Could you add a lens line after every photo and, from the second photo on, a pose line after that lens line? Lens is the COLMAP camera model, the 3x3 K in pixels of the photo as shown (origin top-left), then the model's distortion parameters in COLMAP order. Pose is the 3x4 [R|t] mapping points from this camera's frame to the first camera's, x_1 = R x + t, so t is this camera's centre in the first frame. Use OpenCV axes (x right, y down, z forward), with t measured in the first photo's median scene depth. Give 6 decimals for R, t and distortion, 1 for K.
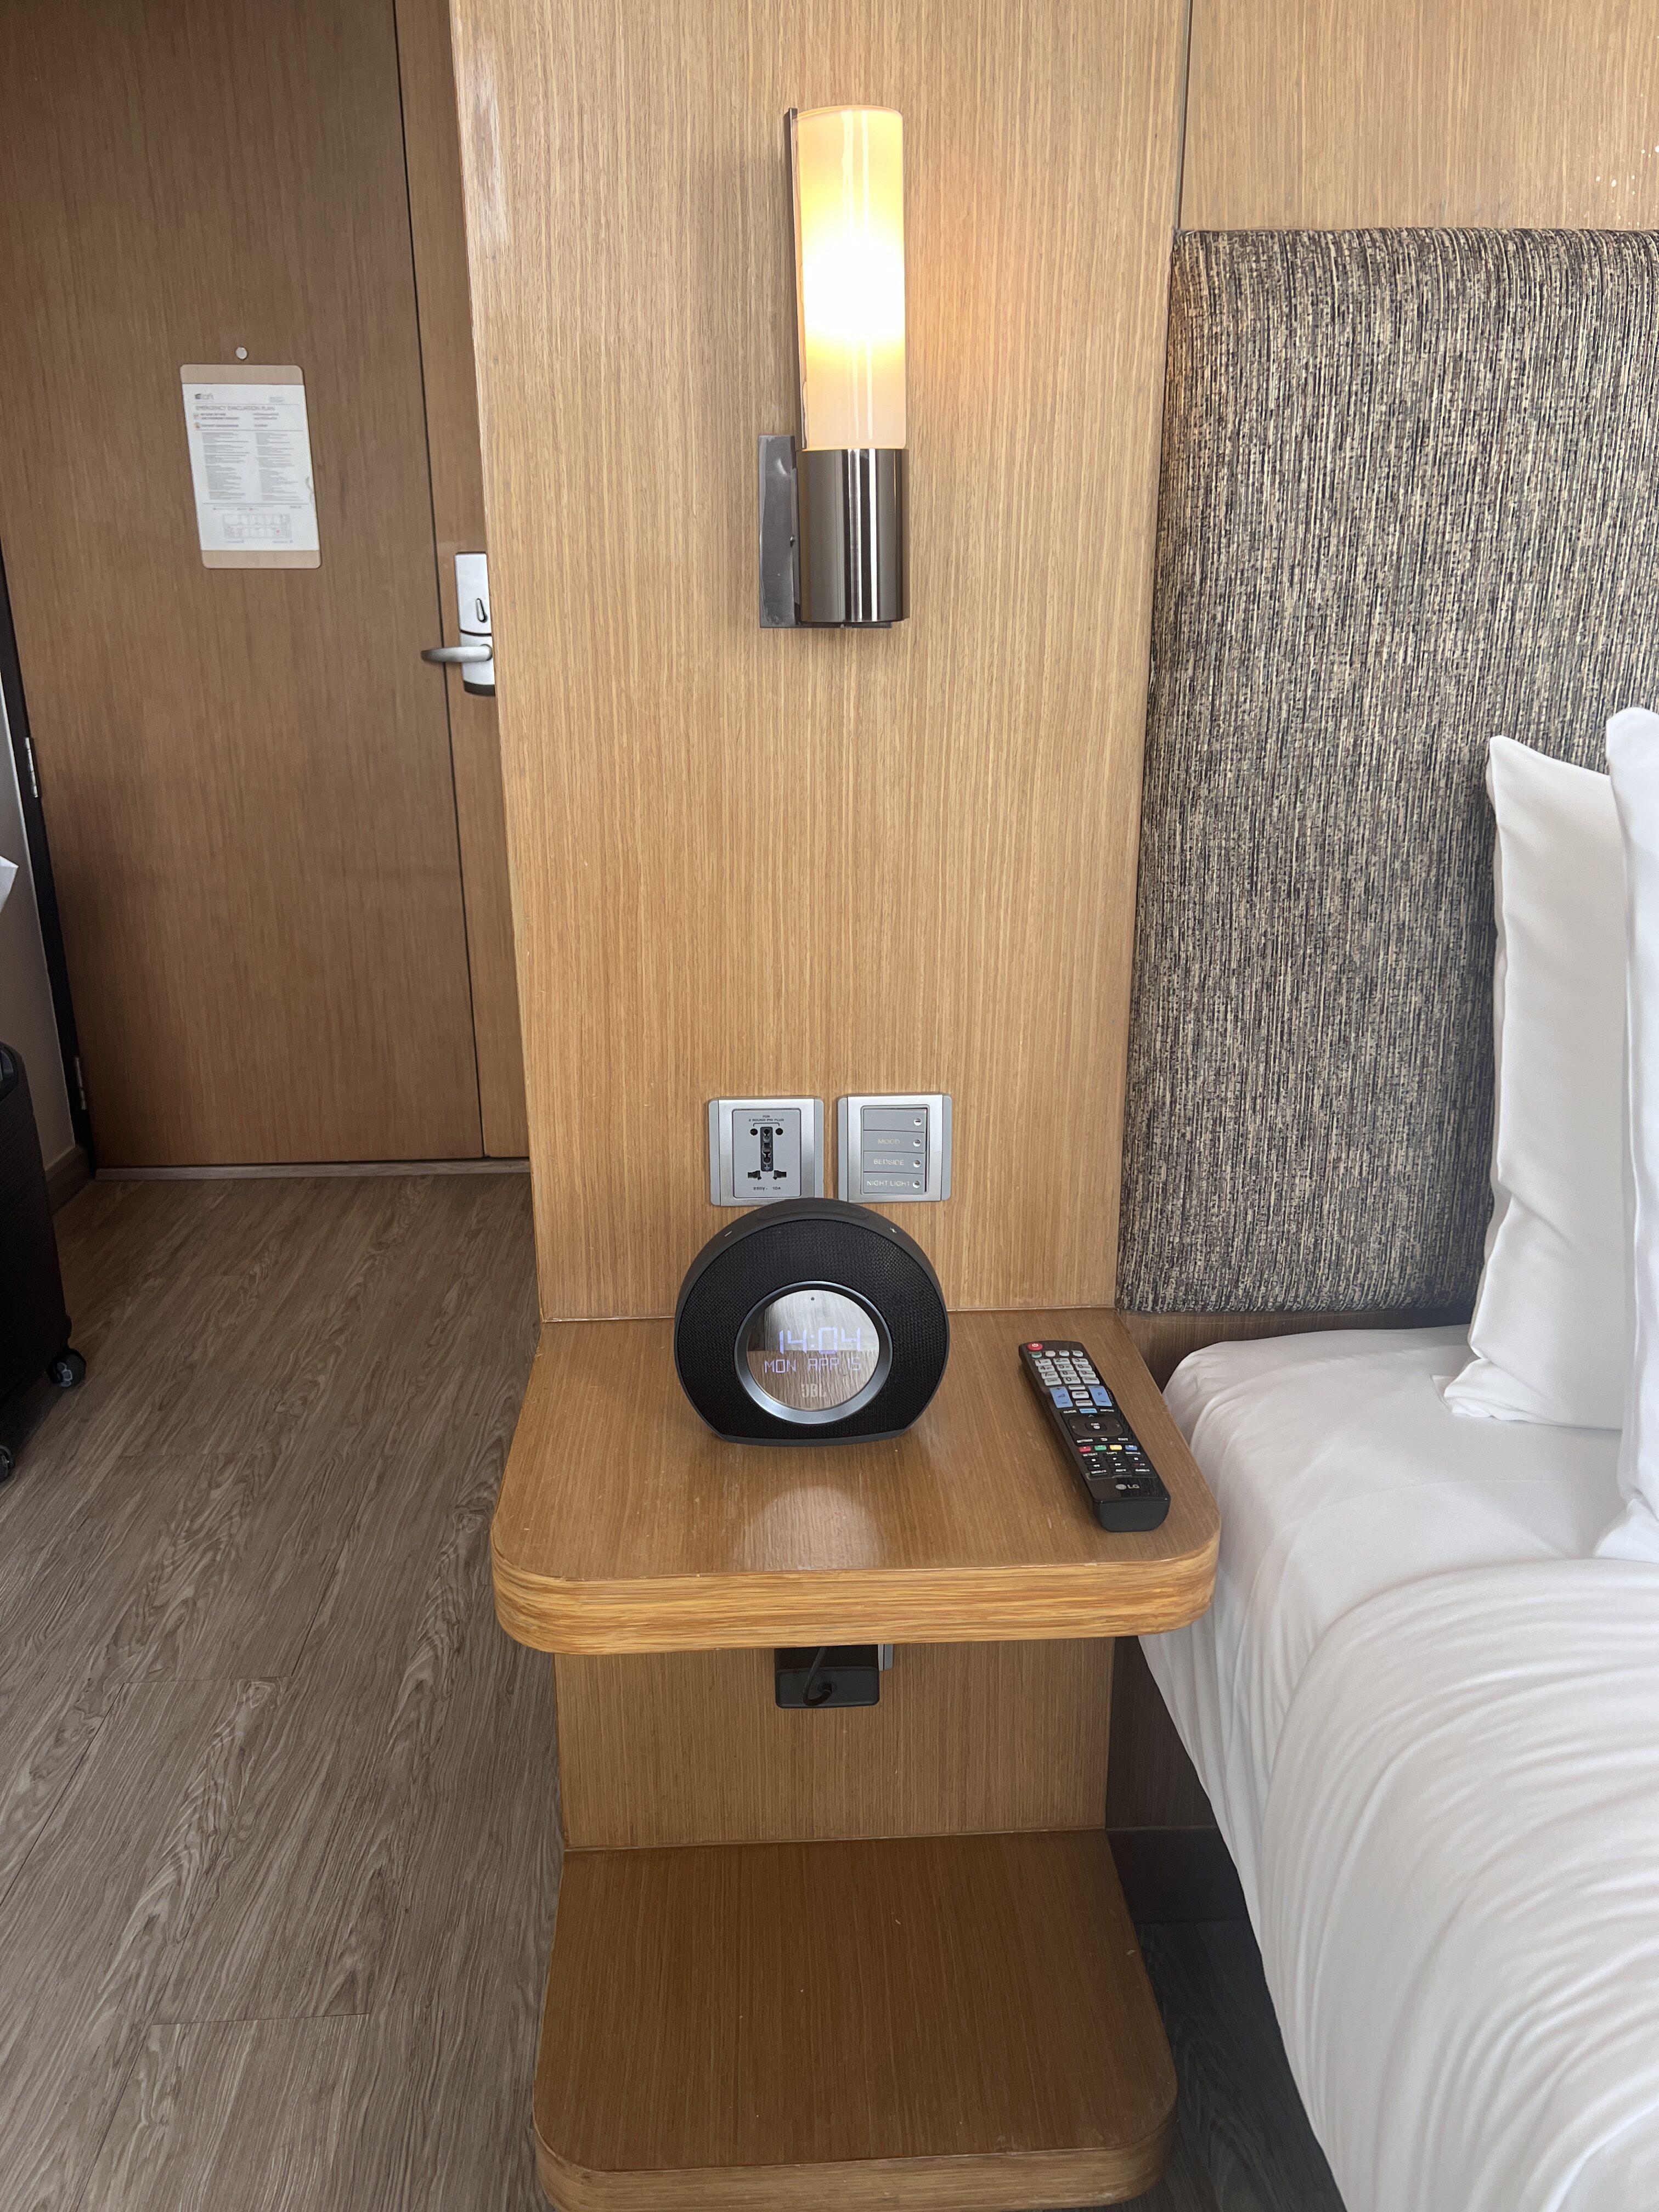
lens RADIAL K [[1656.3, 0, 825.9], [0, 1656.3, 1132.1], [0, 0, 1]] dist [0.040871, -0.050287]
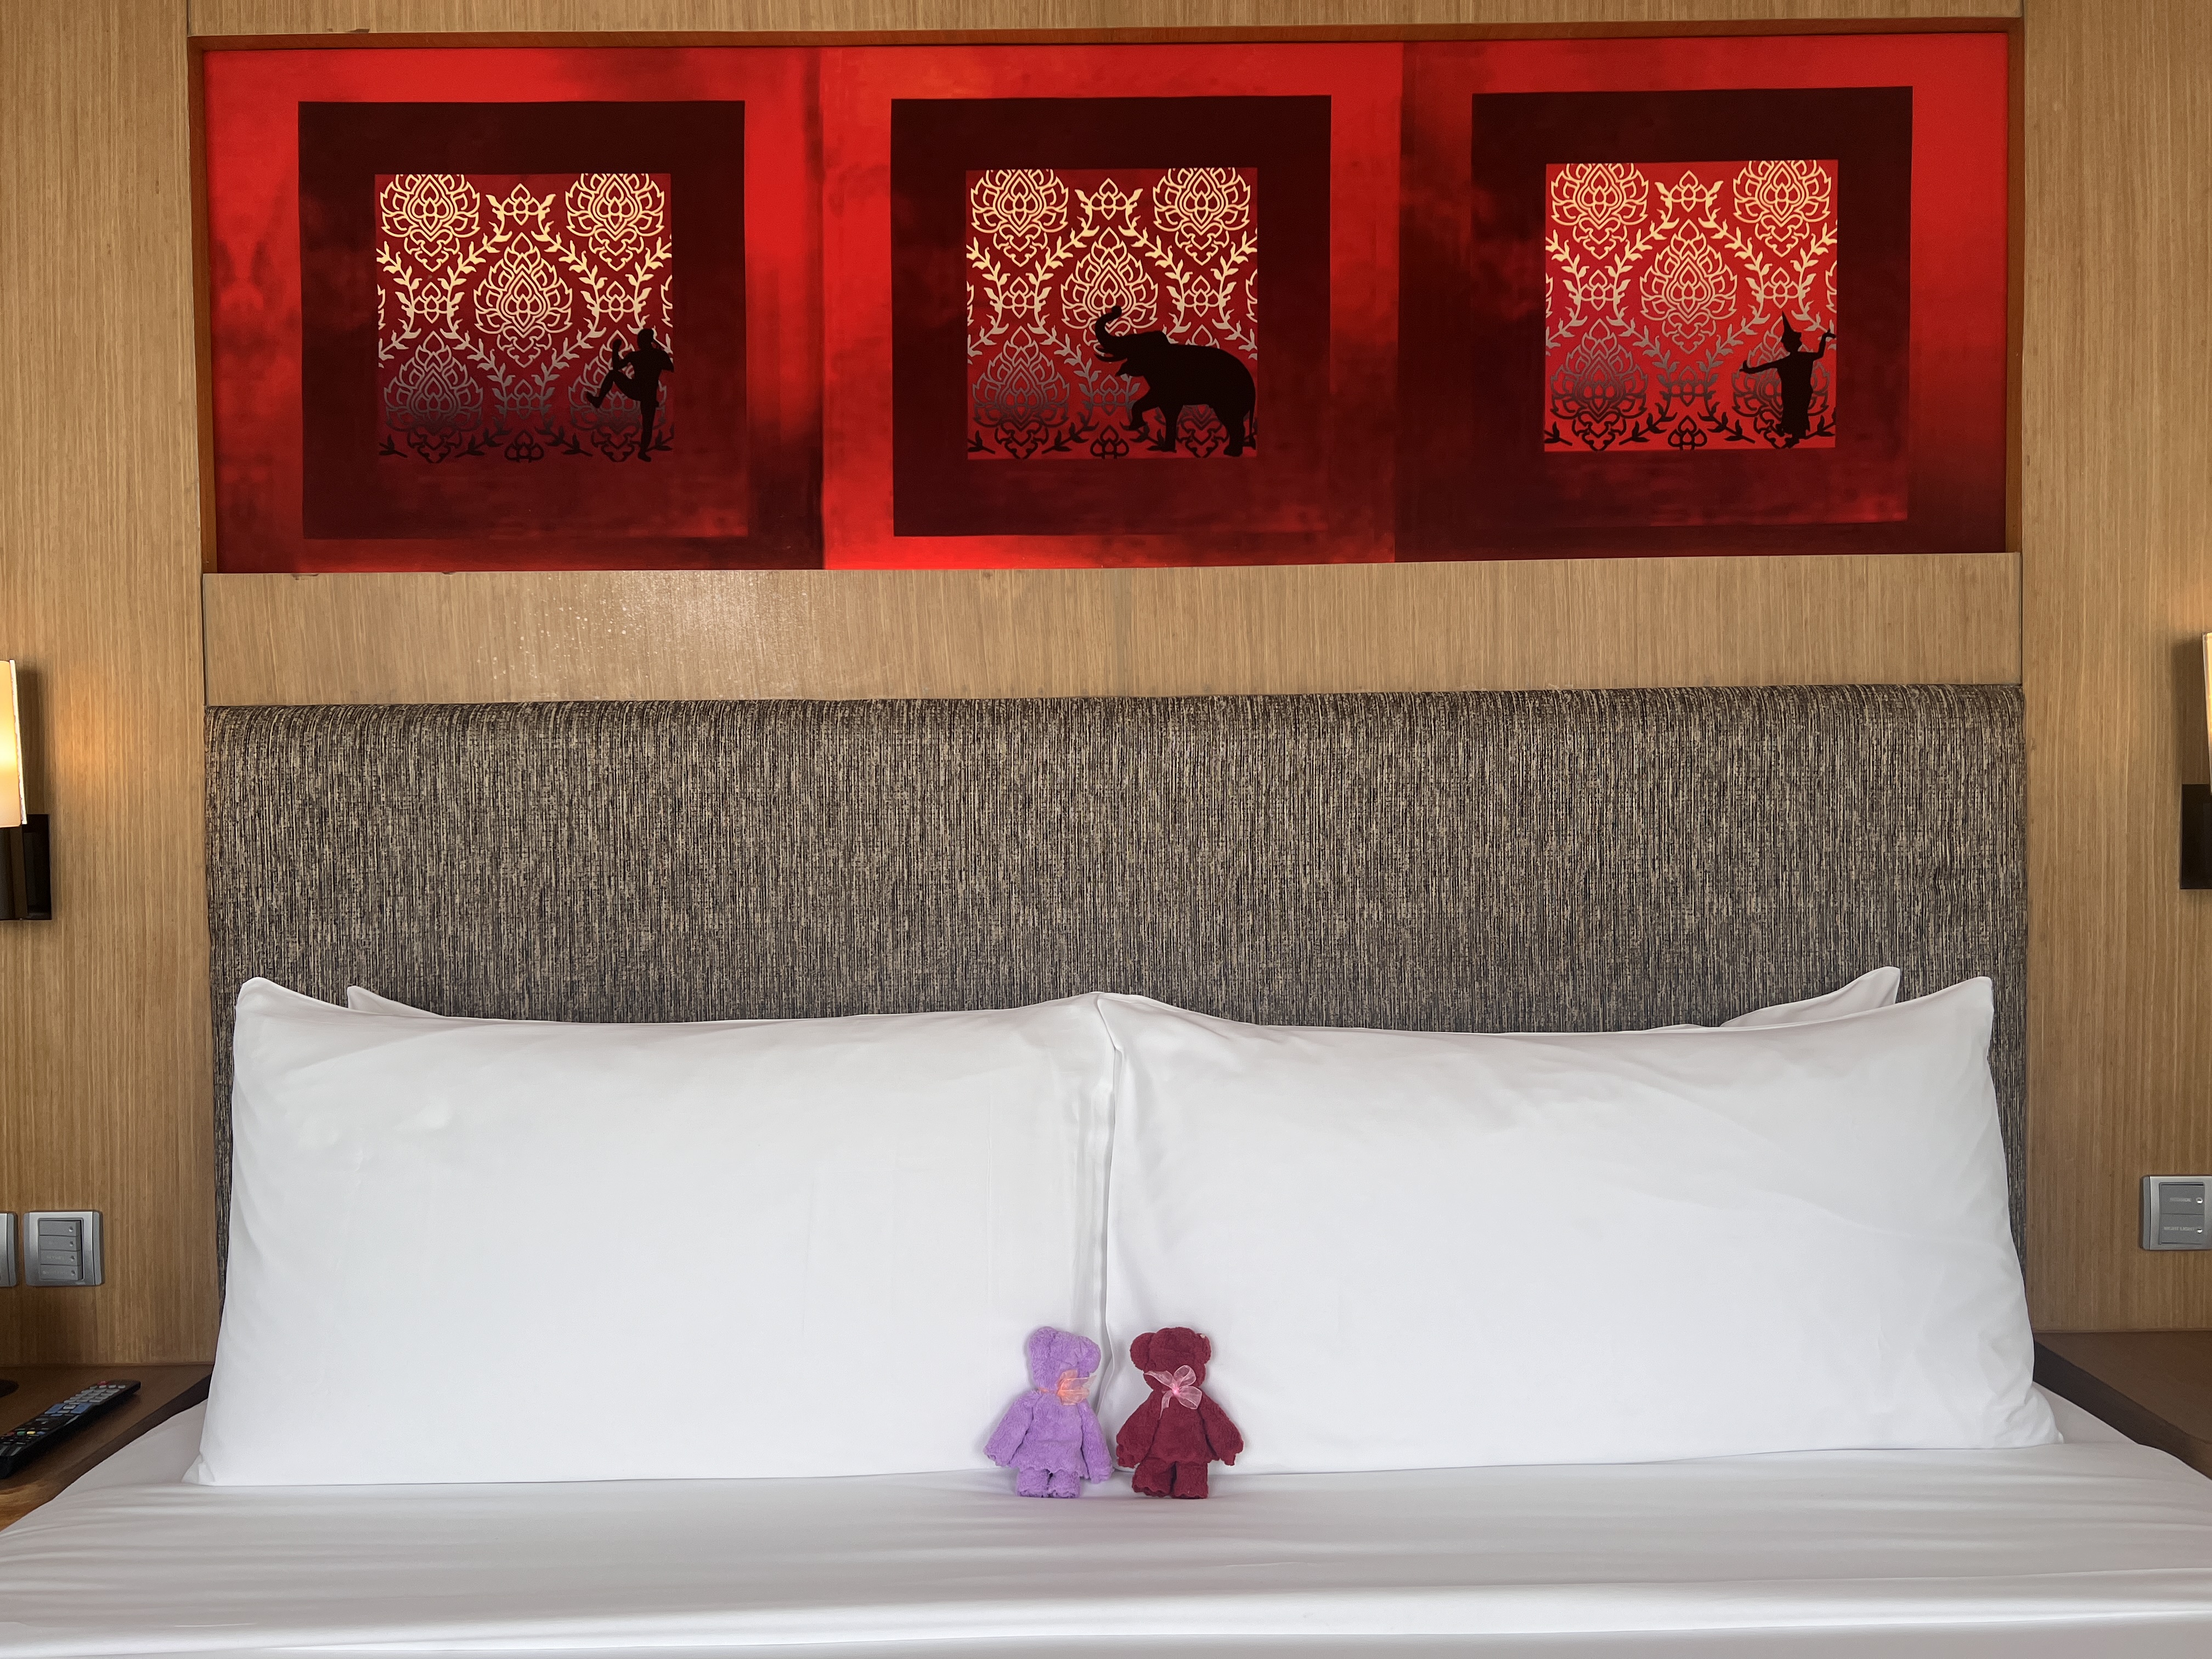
lens RADIAL K [[1668.2, 0, 1124.5], [0, 1668.2, 830.6], [0, 0, 1]] dist [0.038773, -0.040106]
pose [[0.999207, -0.003346, -0.039666, 1.175239], [-0.008004, 0.959221, -0.282545, 0.078153], [0.038994, 0.282638, 0.958434, -0.595212]]
